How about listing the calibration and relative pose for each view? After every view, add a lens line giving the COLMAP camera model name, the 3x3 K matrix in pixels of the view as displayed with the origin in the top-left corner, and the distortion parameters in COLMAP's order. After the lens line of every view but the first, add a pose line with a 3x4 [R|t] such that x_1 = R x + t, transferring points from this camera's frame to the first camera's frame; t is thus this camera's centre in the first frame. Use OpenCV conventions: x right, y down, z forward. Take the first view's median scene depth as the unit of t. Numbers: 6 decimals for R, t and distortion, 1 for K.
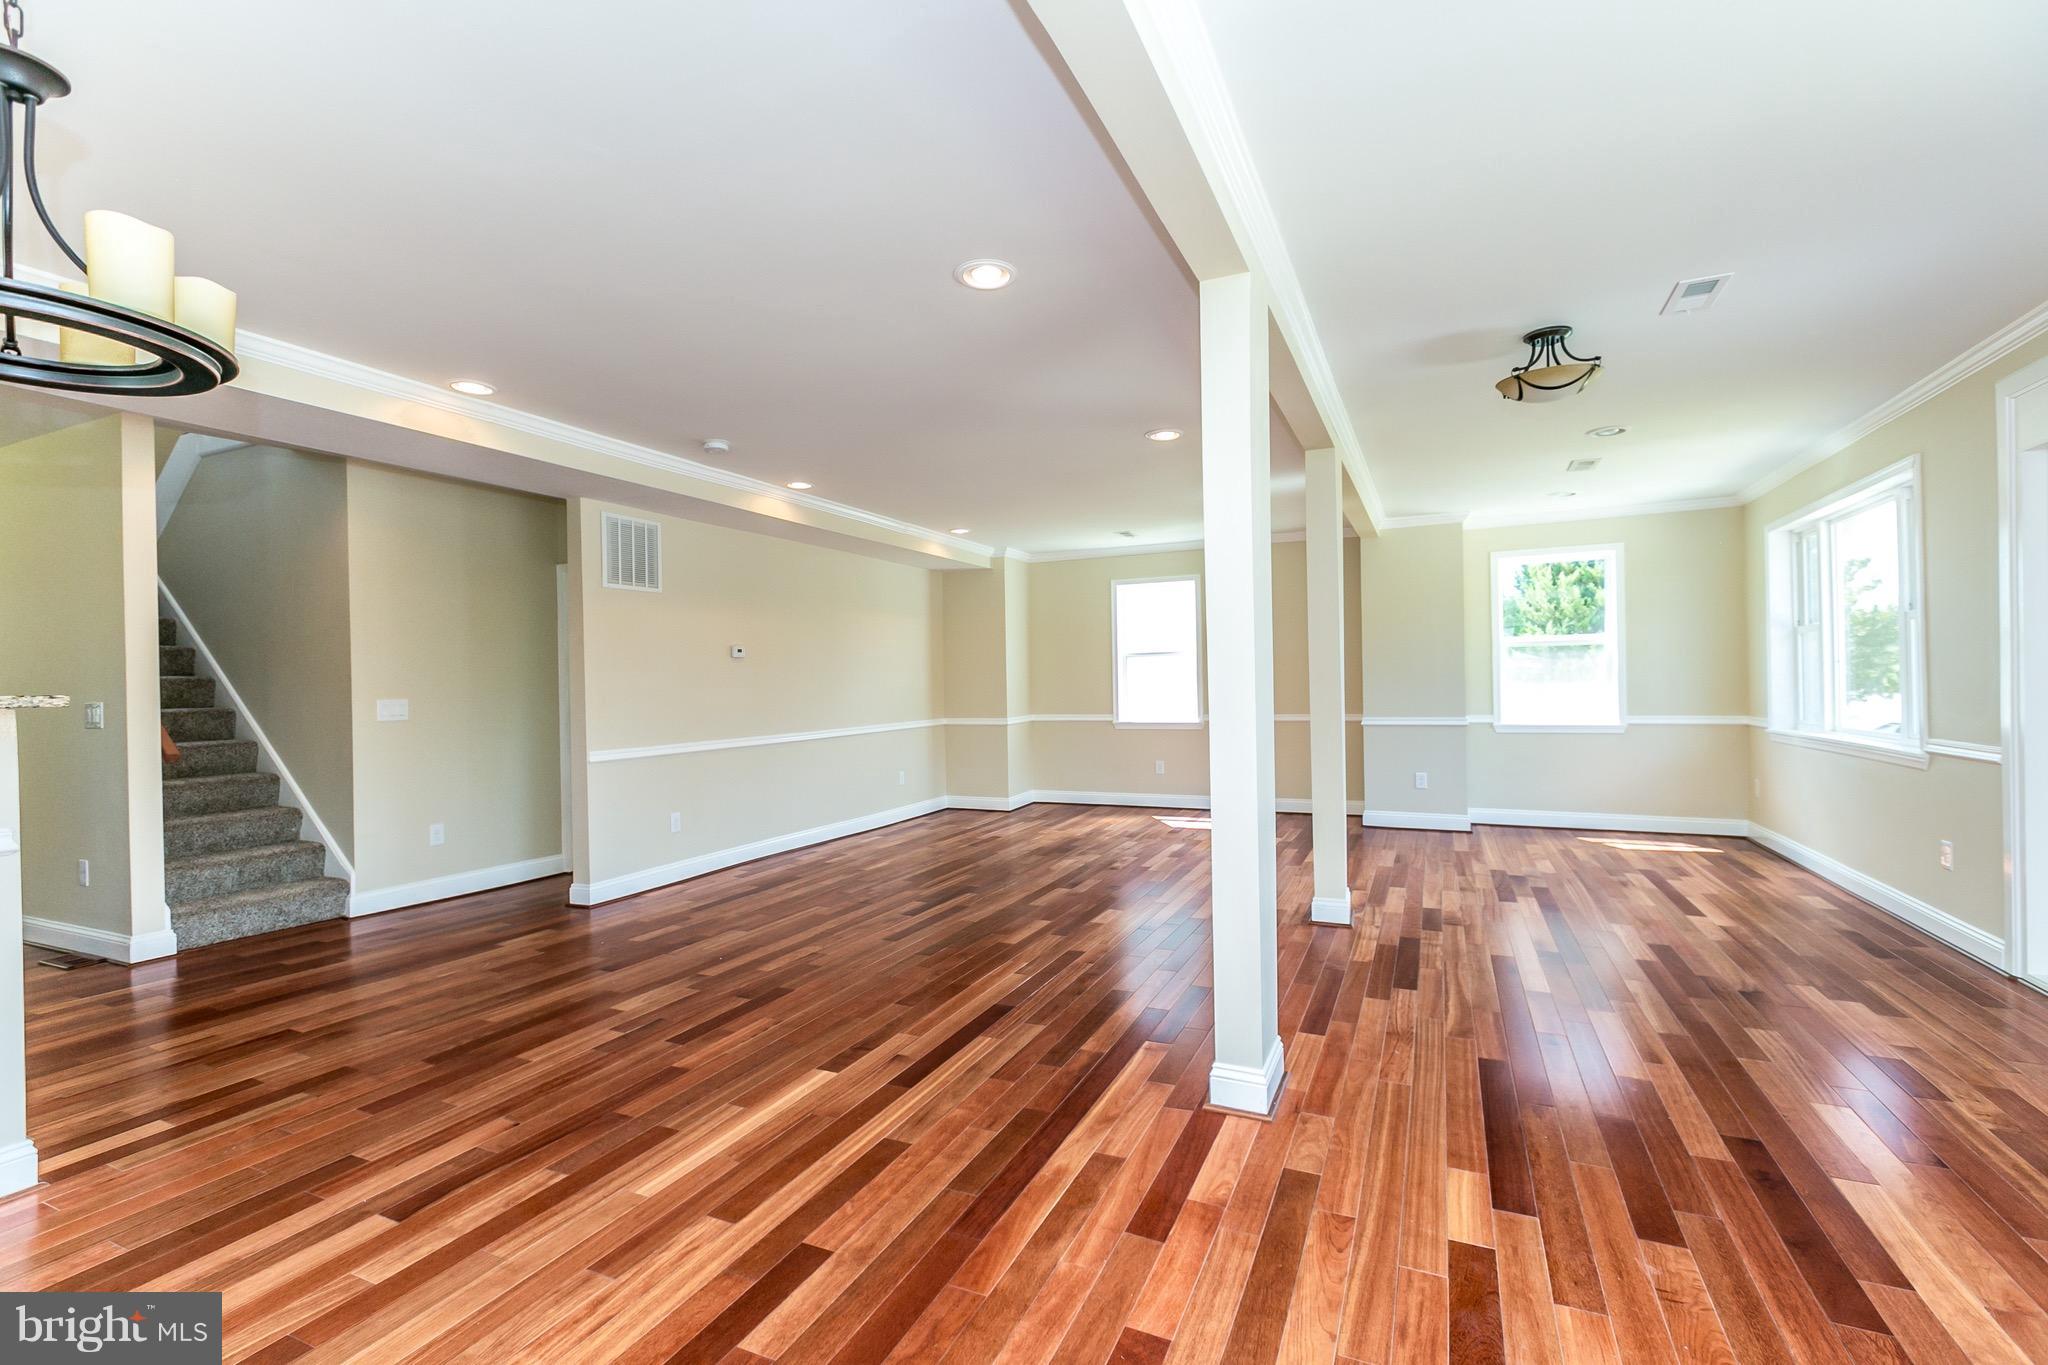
lens RADIAL K [[928.9, 0, 1017.3], [0, 928.9, 692.3], [0, 0, 1]] dist [0.000357, 0.000126]
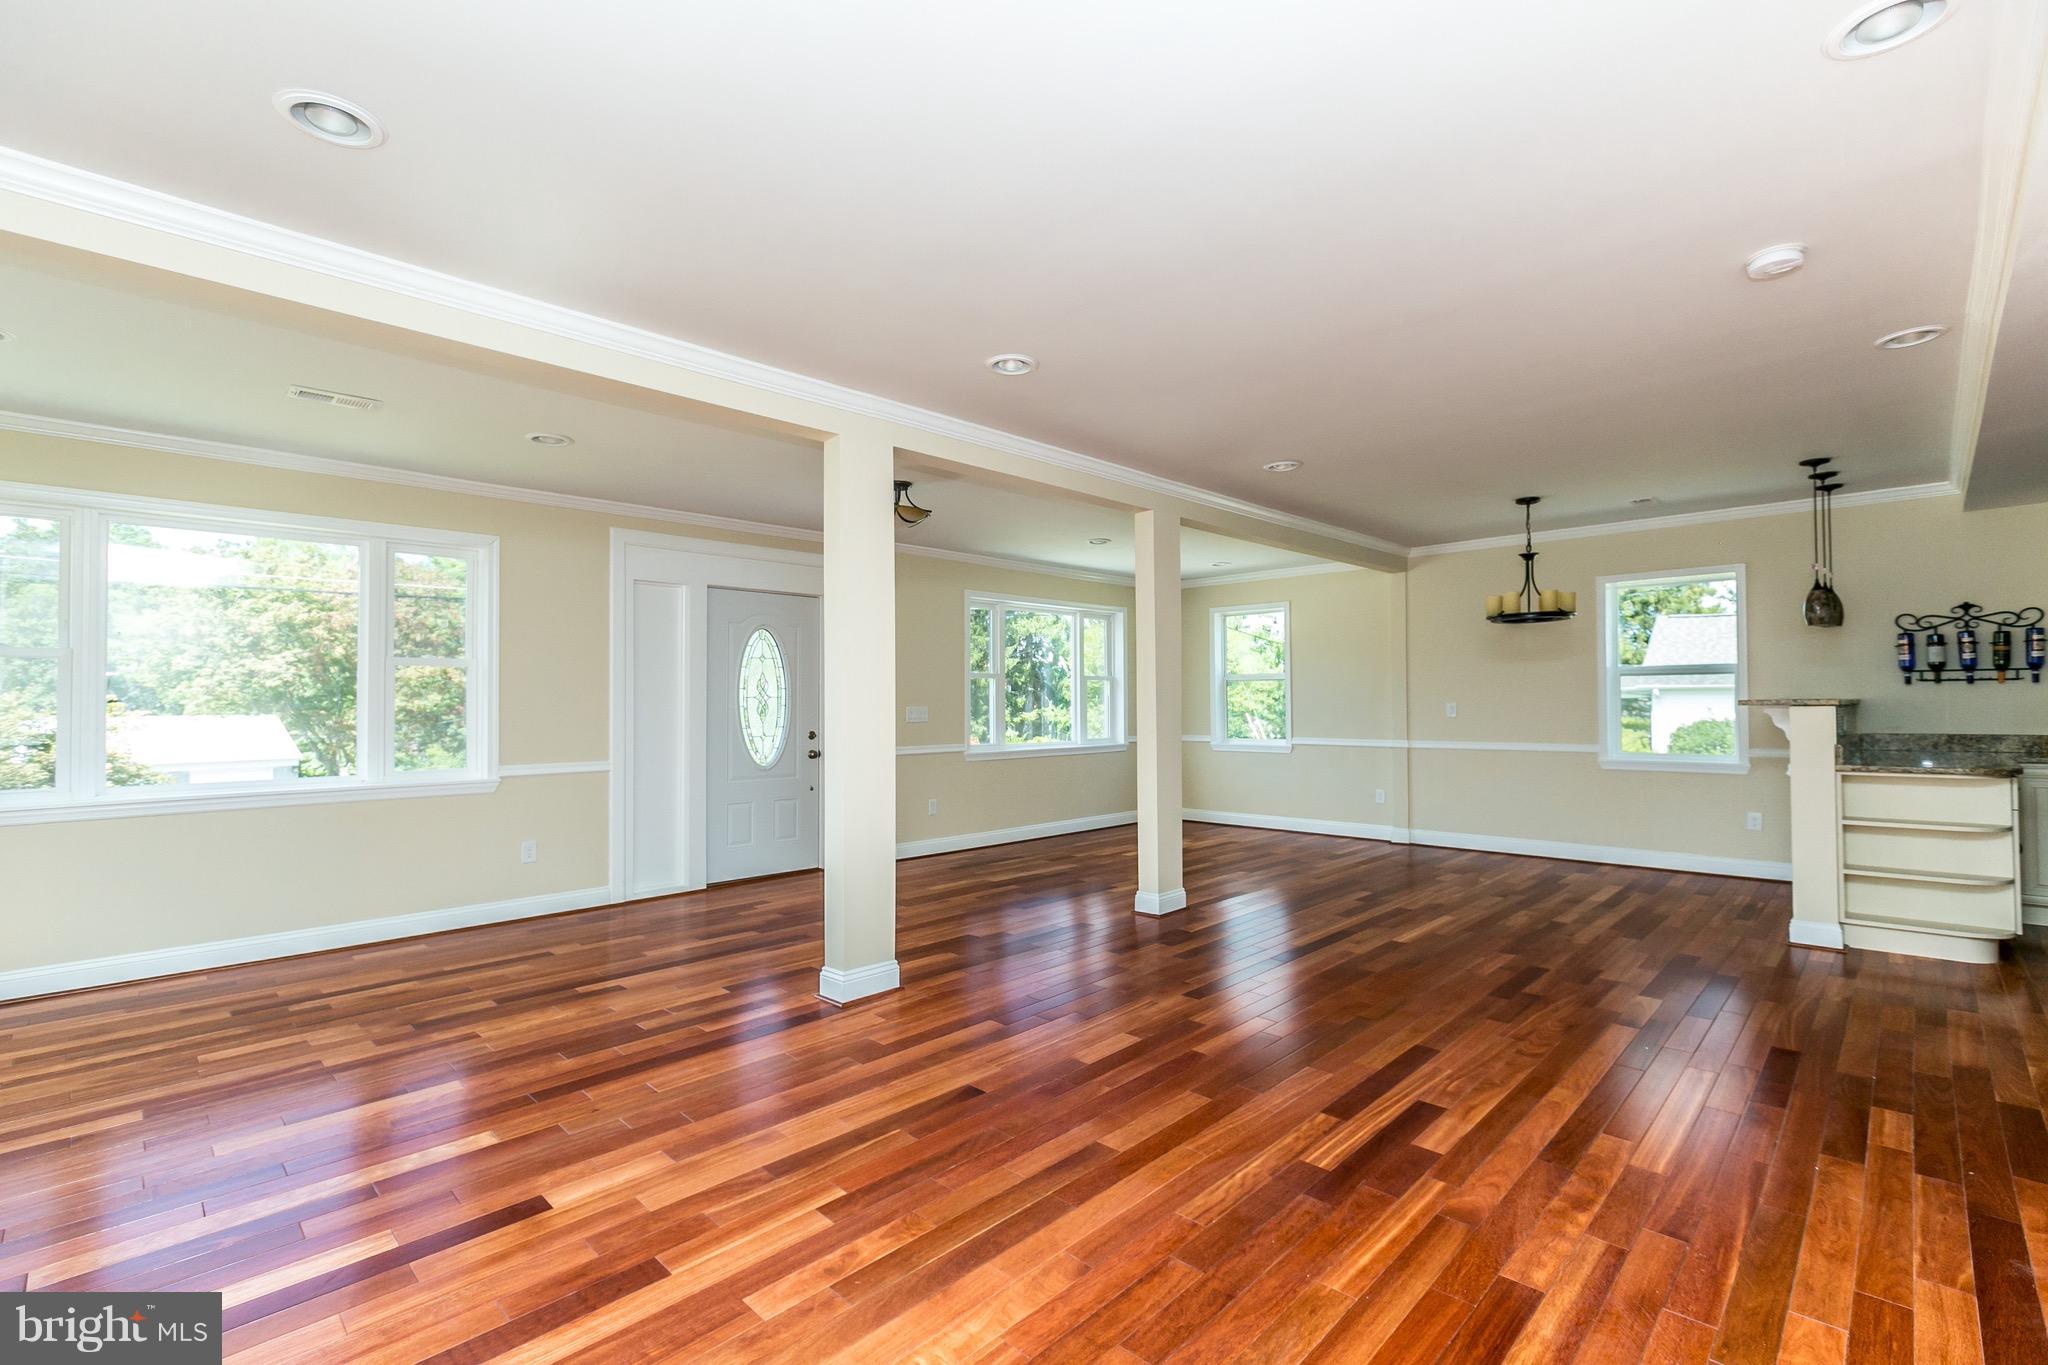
lens RADIAL K [[928.9, 0, 1017.3], [0, 928.9, 692.3], [0, 0, 1]] dist [0.000357, 0.000126]
pose [[-0.941524, 0.026793, 0.335879, -0.106777], [0.022907, 0.999617, -0.015527, -0.015792], [-0.336166, -0.006925, -0.941777, 2.238812]]
